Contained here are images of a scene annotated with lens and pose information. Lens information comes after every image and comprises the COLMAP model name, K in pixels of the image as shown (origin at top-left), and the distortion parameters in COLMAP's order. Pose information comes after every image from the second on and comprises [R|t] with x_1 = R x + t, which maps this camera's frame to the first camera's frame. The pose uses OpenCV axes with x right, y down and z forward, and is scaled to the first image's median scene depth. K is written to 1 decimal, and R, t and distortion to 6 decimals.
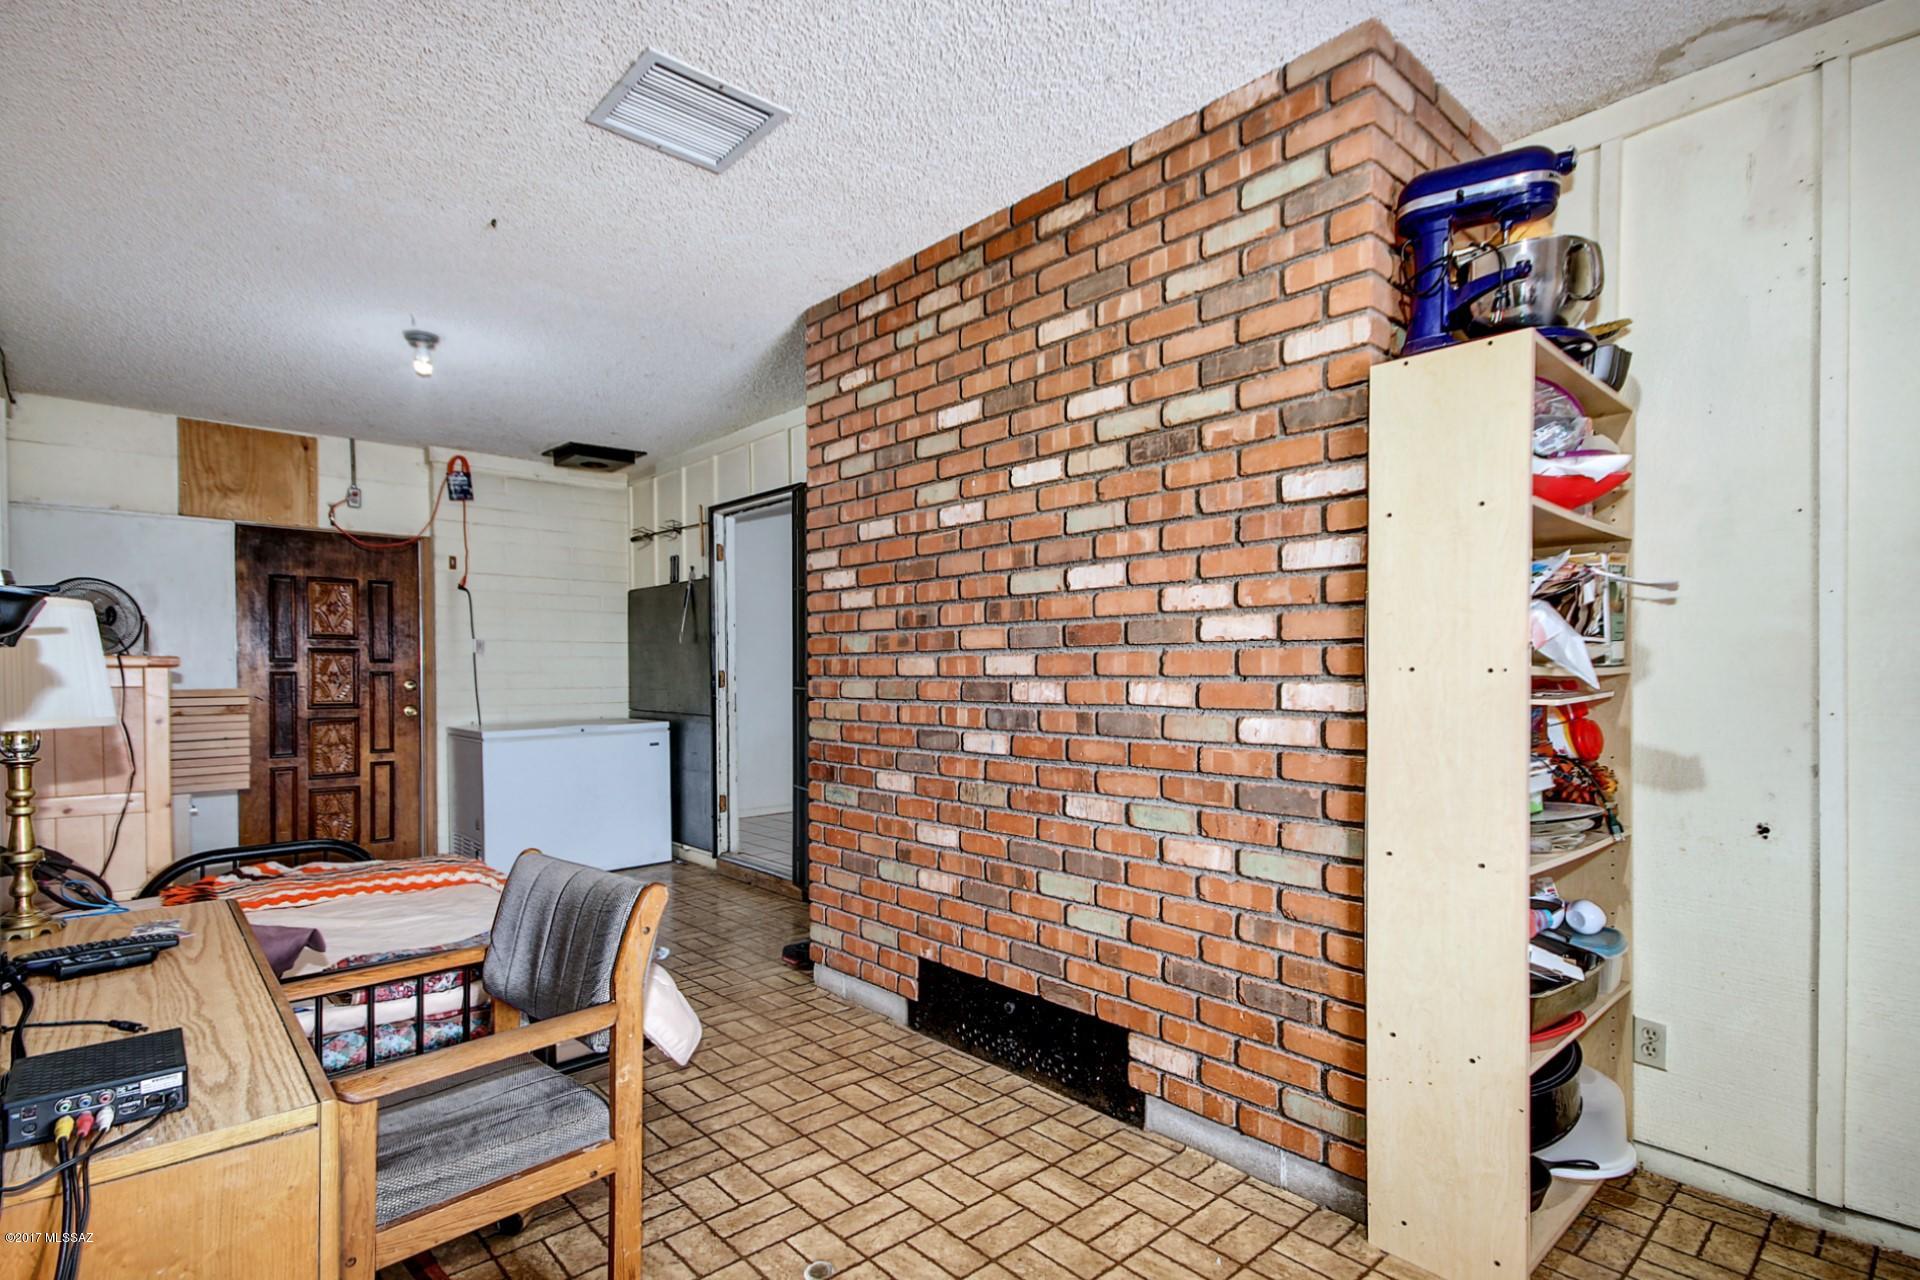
lens RADIAL K [[916.5, 0, 970.2], [0, 916.5, 656.9], [0, 0, 1]] dist [0.017020, 0.000463]
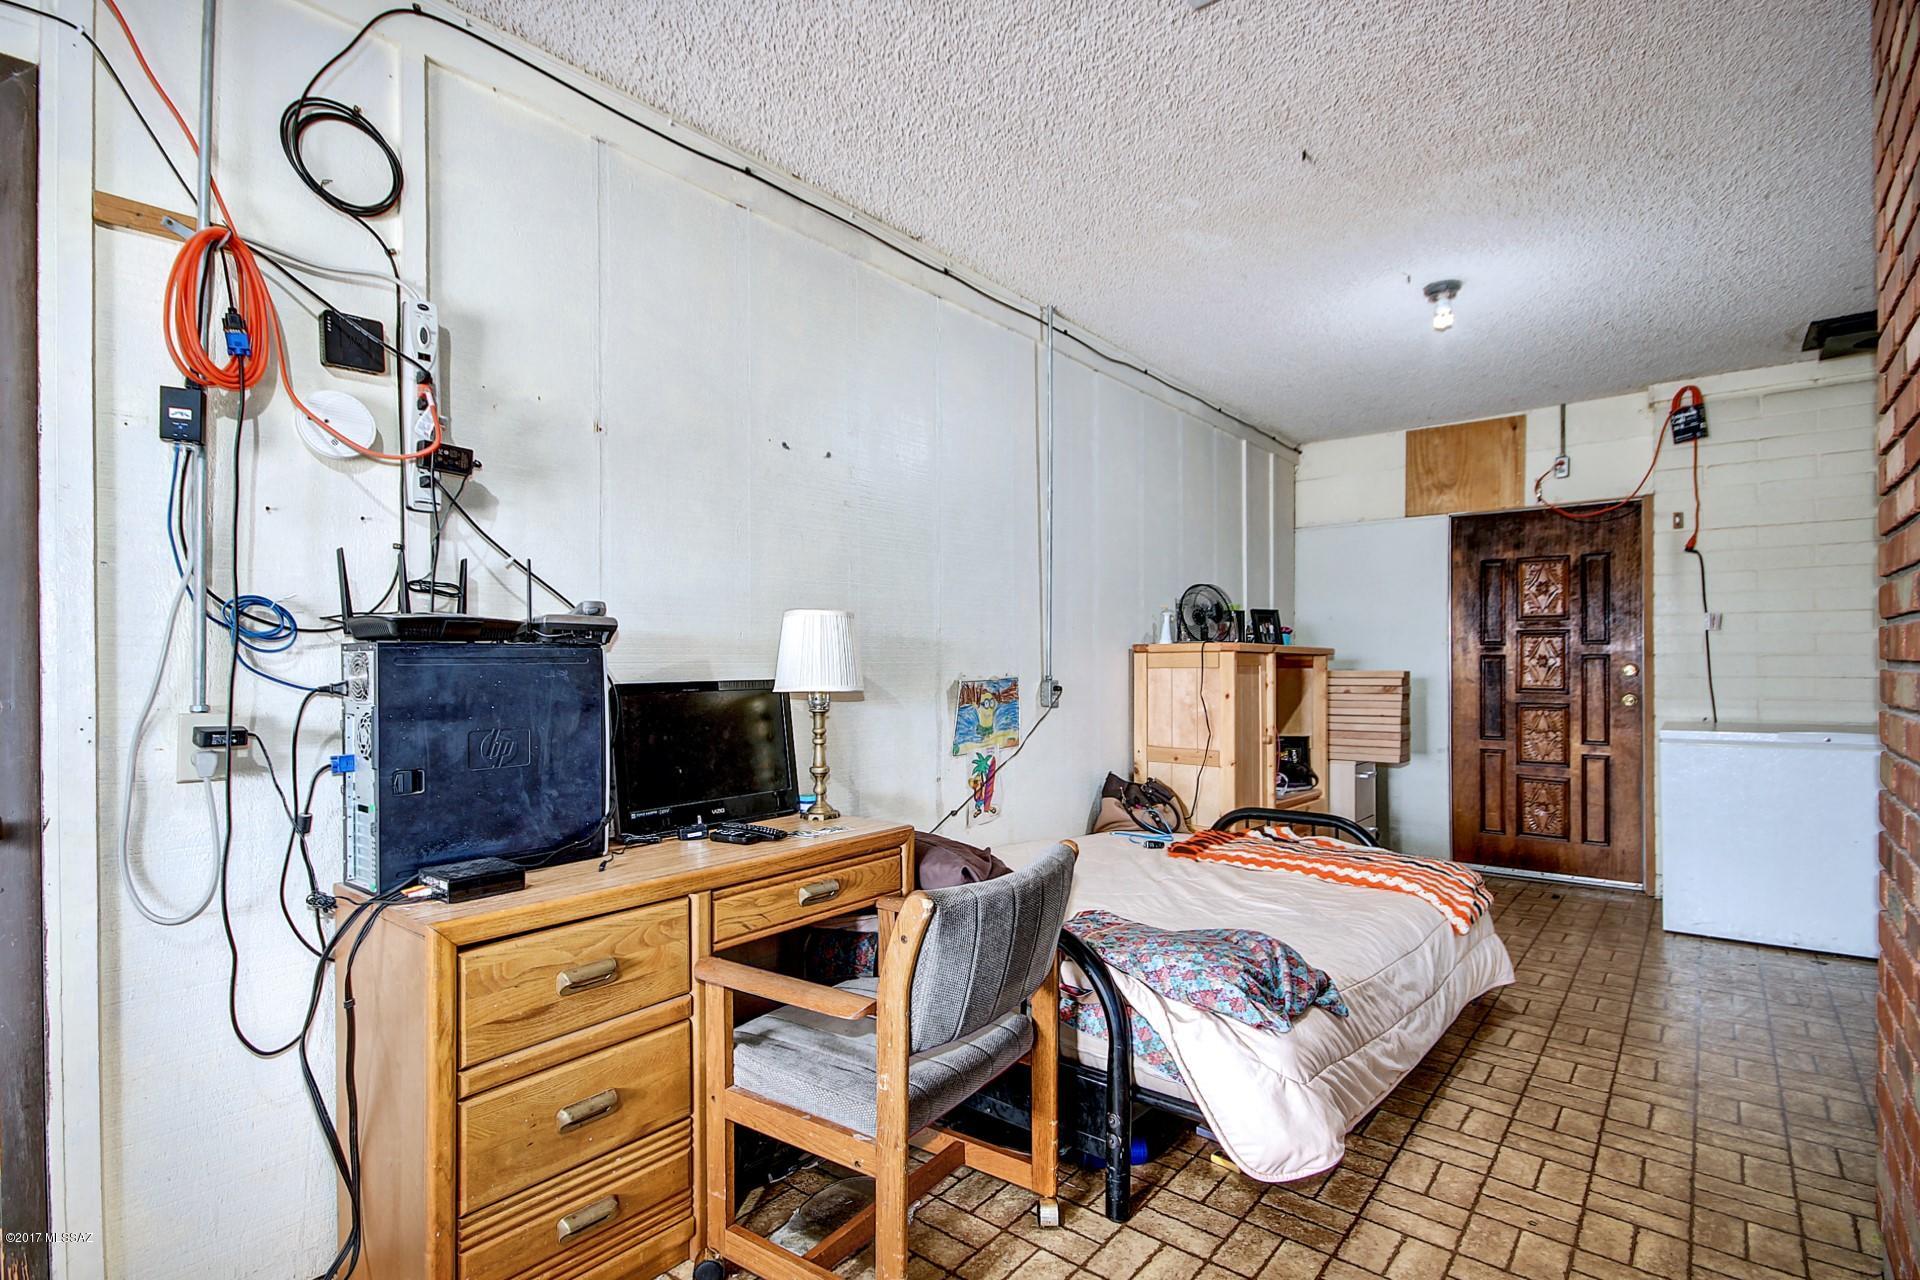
lens RADIAL K [[916.5, 0, 971.0], [0, 916.5, 654.0], [0, 0, 1]] dist [0.017020, 0.000463]
pose [[0.153159, -0.004327, -0.988192, 0.163035], [0.019321, 0.999812, -0.001383, 0.005195], [0.988013, -0.018881, 0.153214, 0.274030]]
